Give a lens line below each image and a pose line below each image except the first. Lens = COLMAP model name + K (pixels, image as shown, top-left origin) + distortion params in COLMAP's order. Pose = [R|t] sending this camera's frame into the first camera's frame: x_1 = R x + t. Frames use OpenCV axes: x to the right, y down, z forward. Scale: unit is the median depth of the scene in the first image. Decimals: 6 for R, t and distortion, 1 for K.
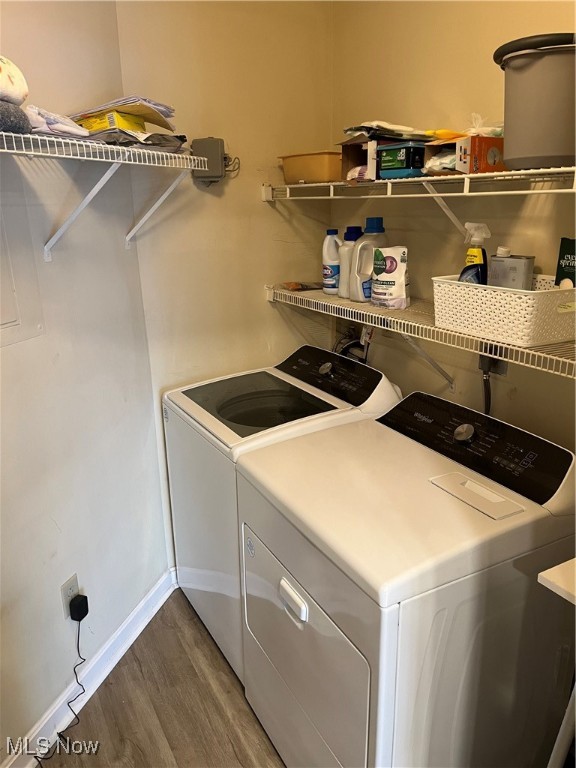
lens RADIAL K [[580.0, 0, 285.6], [0, 580.0, 385.3], [0, 0, 1]] dist [0.060105, -0.071627]
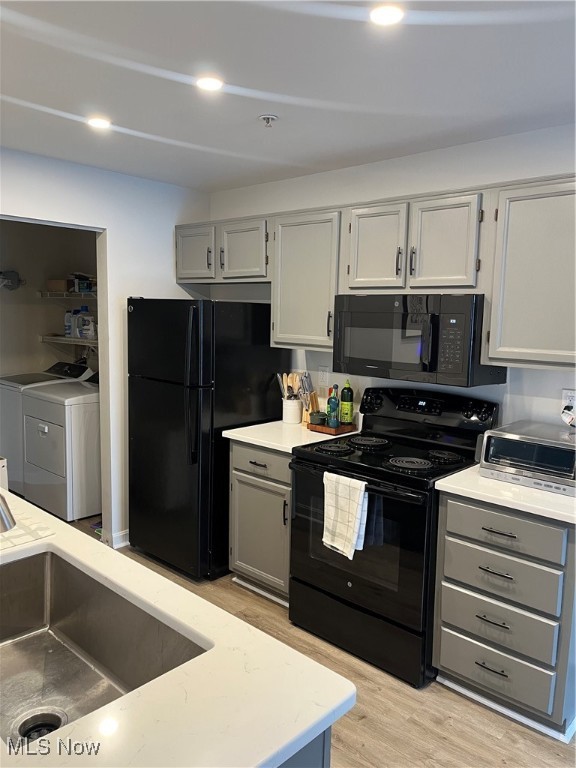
lens RADIAL K [[580.0, 0, 285.6], [0, 580.0, 385.3], [0, 0, 1]] dist [0.060105, -0.071627]
pose [[0.946211, -0.001451, 0.323547, 0.166259], [0.058430, 0.984315, -0.166464, 0.550826], [-0.318230, 0.176415, 0.931454, -1.660458]]
